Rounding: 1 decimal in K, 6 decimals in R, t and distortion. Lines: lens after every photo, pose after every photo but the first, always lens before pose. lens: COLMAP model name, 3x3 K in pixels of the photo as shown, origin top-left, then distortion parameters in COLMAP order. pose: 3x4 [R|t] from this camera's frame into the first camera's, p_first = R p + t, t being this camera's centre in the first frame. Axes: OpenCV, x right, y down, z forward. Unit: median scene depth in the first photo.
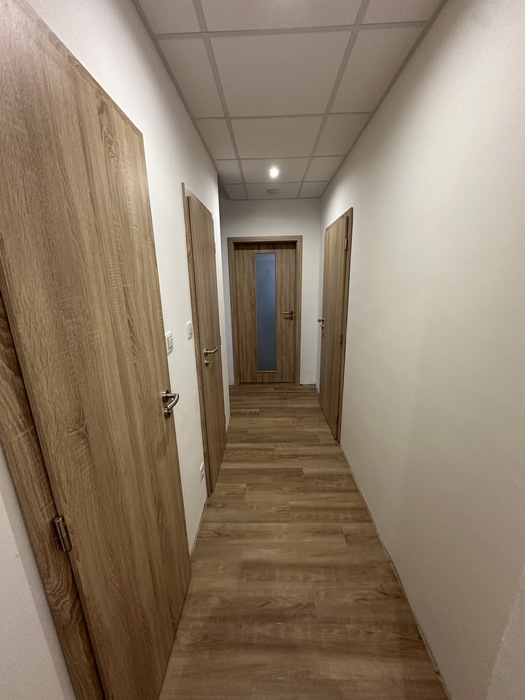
lens RADIAL K [[277.2, 0, 260.7], [0, 277.2, 350.5], [0, 0, 1]] dist [-0.002156, 0.000314]
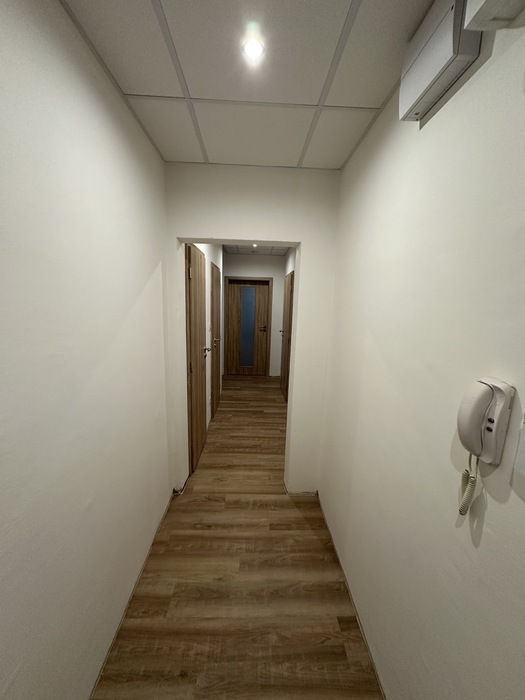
lens RADIAL K [[277.2, 0, 260.7], [0, 277.2, 350.5], [0, 0, 1]] dist [-0.002156, 0.000314]
pose [[0.997349, 0.041447, 0.059809, 0.005962], [-0.036701, 0.996248, -0.078374, 0.130037], [-0.062833, 0.075971, 0.995128, -0.560738]]
